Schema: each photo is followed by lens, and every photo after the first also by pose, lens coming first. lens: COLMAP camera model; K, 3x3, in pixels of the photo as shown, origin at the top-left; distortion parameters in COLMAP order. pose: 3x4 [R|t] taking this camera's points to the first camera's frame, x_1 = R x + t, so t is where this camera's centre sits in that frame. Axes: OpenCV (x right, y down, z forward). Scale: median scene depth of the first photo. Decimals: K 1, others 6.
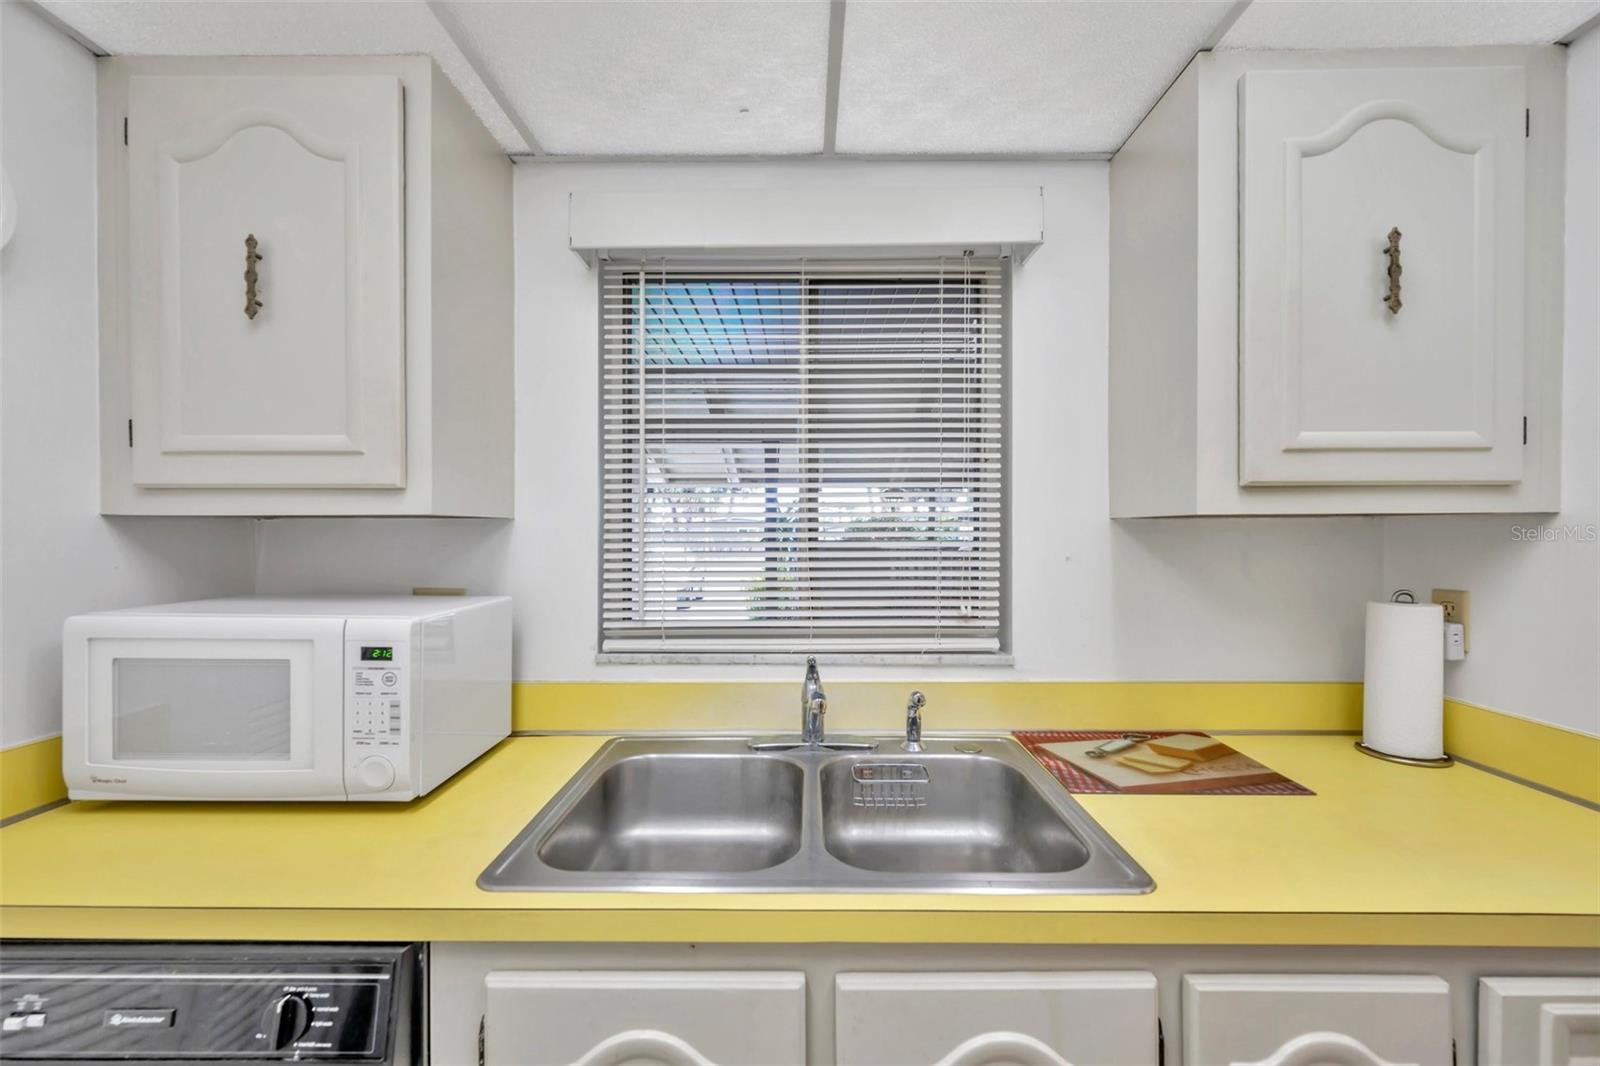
lens RADIAL K [[627.6, 0, 800.5], [0, 627.6, 538.5], [0, 0, 1]] dist [-0.001452, 0.000416]
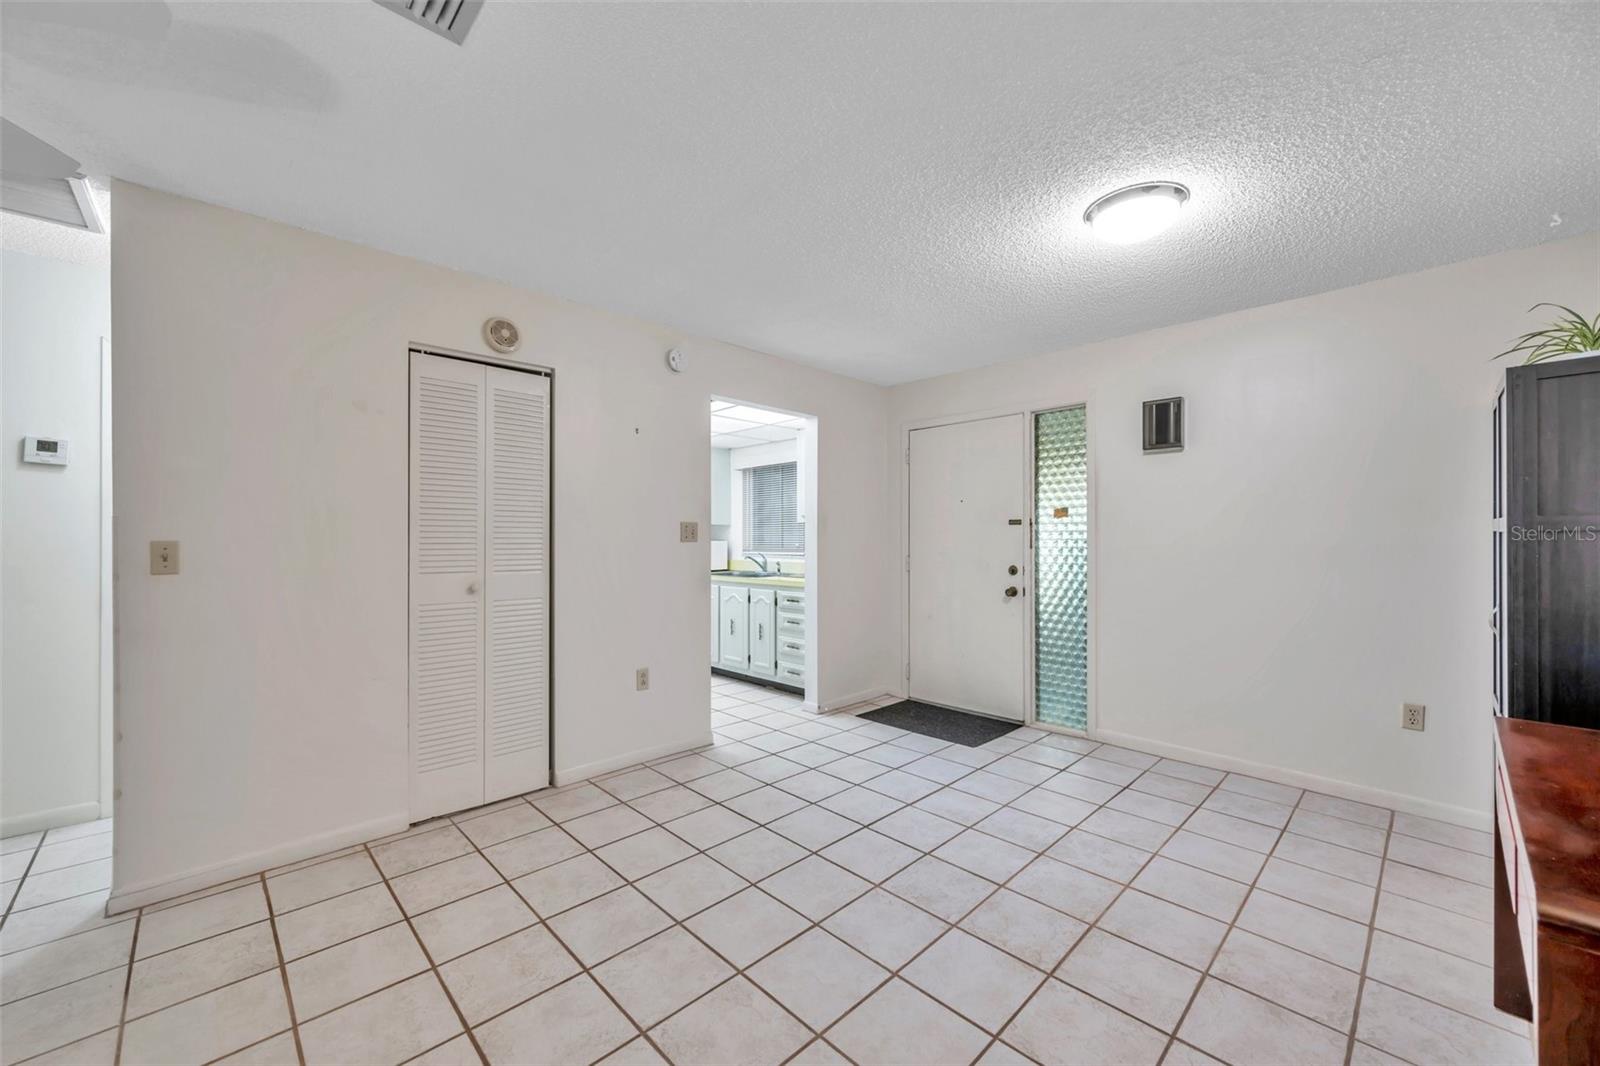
lens RADIAL K [[627.6, 0, 800.5], [0, 627.6, 538.5], [0, 0, 1]] dist [-0.001452, 0.000416]
pose [[0.704323, 0.003002, -0.709873, 3.710432], [-0.006952, 0.999972, -0.002669, 0.091727], [0.709845, 0.006815, 0.704325, -2.216525]]
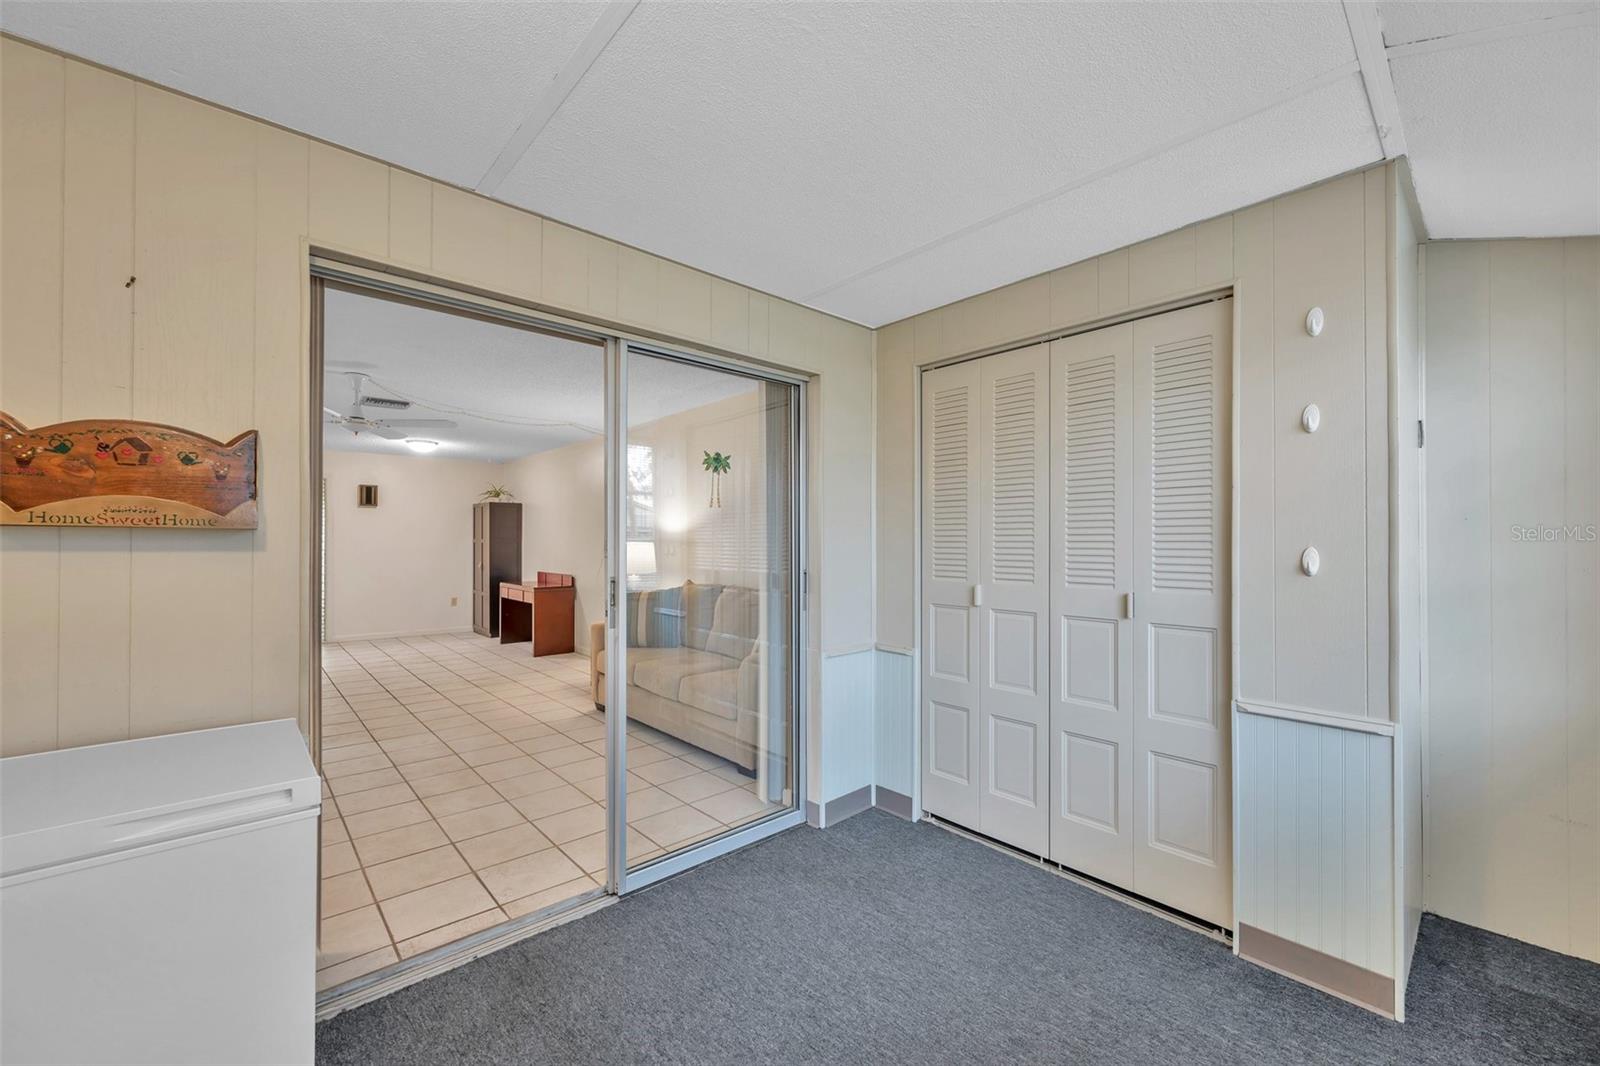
lens RADIAL K [[627.6, 0, 800.5], [0, 627.6, 538.5], [0, 0, 1]] dist [-0.001452, 0.000416]
pose [[0.735652, 0.005699, 0.677335, 1.640527], [0.006560, 0.999858, -0.015537, 0.138540], [-0.677327, 0.015873, 0.735510, -7.159372]]
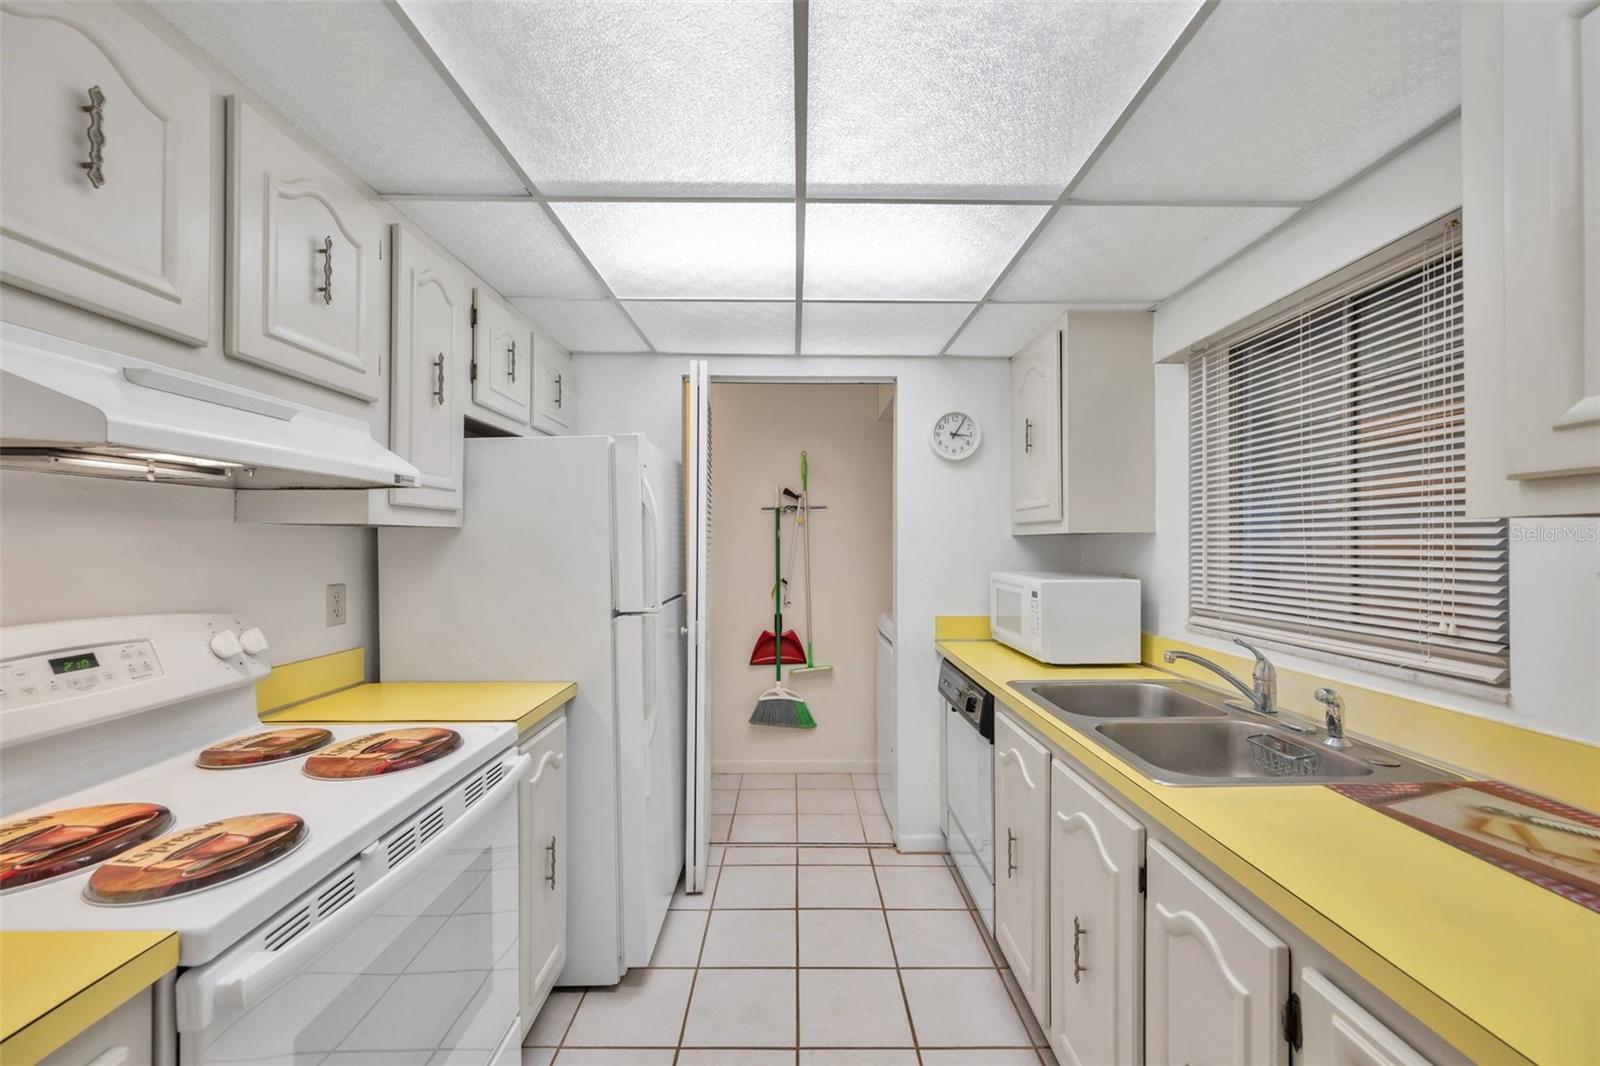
lens RADIAL K [[627.6, 0, 800.5], [0, 627.6, 538.5], [0, 0, 1]] dist [-0.001452, 0.000416]
pose [[0.016902, -0.006946, -0.999833, 1.289299], [-0.008538, 0.999938, -0.007091, 0.002343], [0.999821, 0.008657, 0.016842, 0.080196]]
